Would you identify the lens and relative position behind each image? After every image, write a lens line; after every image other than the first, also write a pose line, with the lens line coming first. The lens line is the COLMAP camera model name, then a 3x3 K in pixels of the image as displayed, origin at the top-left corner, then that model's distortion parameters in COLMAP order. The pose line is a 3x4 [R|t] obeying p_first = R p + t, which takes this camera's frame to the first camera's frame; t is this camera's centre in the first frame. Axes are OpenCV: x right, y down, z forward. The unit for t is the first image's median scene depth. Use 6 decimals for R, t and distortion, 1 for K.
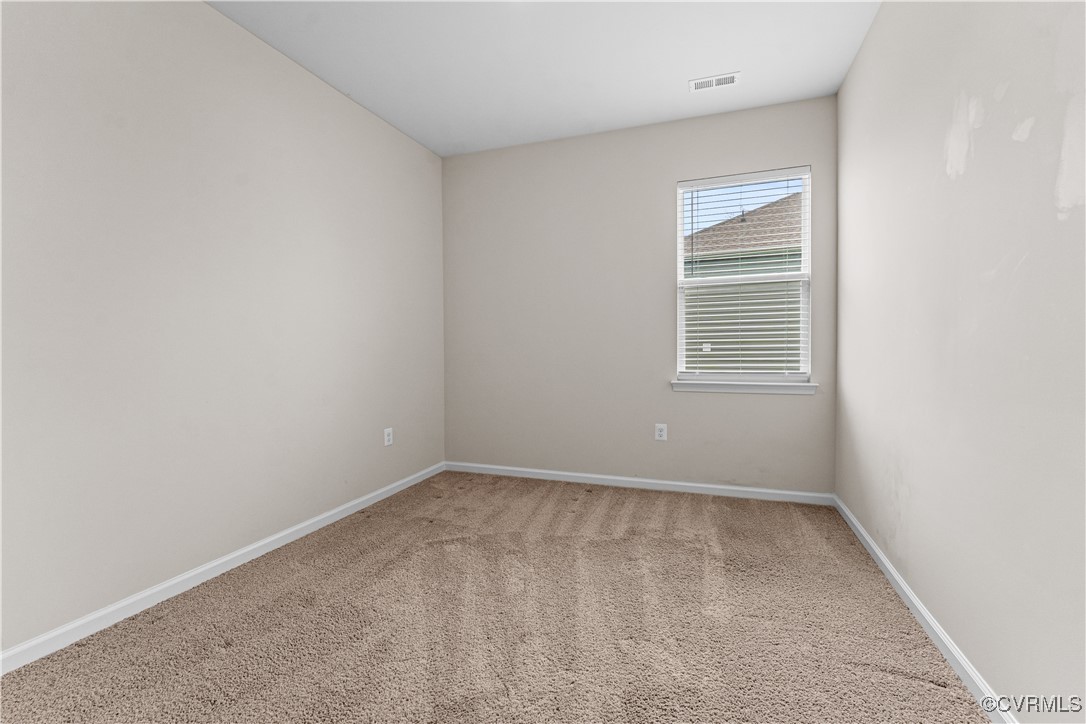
lens RADIAL K [[459.4, 0, 542.5], [0, 459.4, 359.2], [0, 0, 1]] dist [-0.001912, -0.000038]
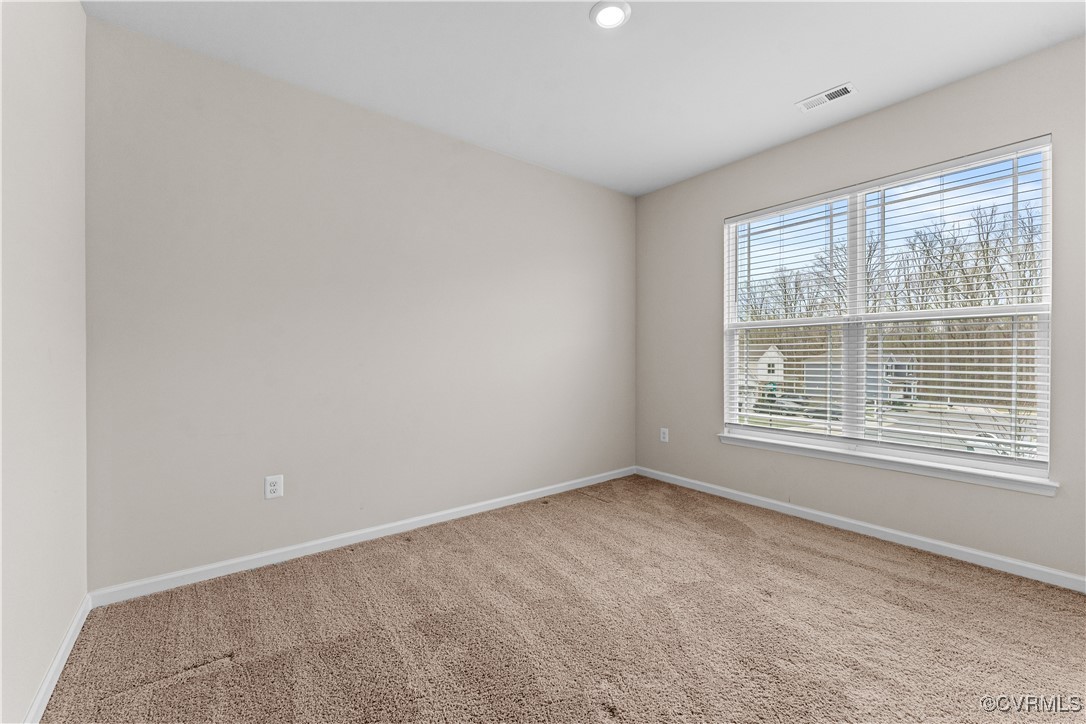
lens RADIAL K [[438.4, 0, 540.3], [0, 438.4, 361.9], [0, 0, 1]] dist [0.000390, 0.000217]
pose [[0.868475, 0.005119, -0.495707, 0.310707], [-0.018218, 0.999601, -0.021594, -0.003165], [0.495399, 0.027784, 0.868221, -0.108259]]
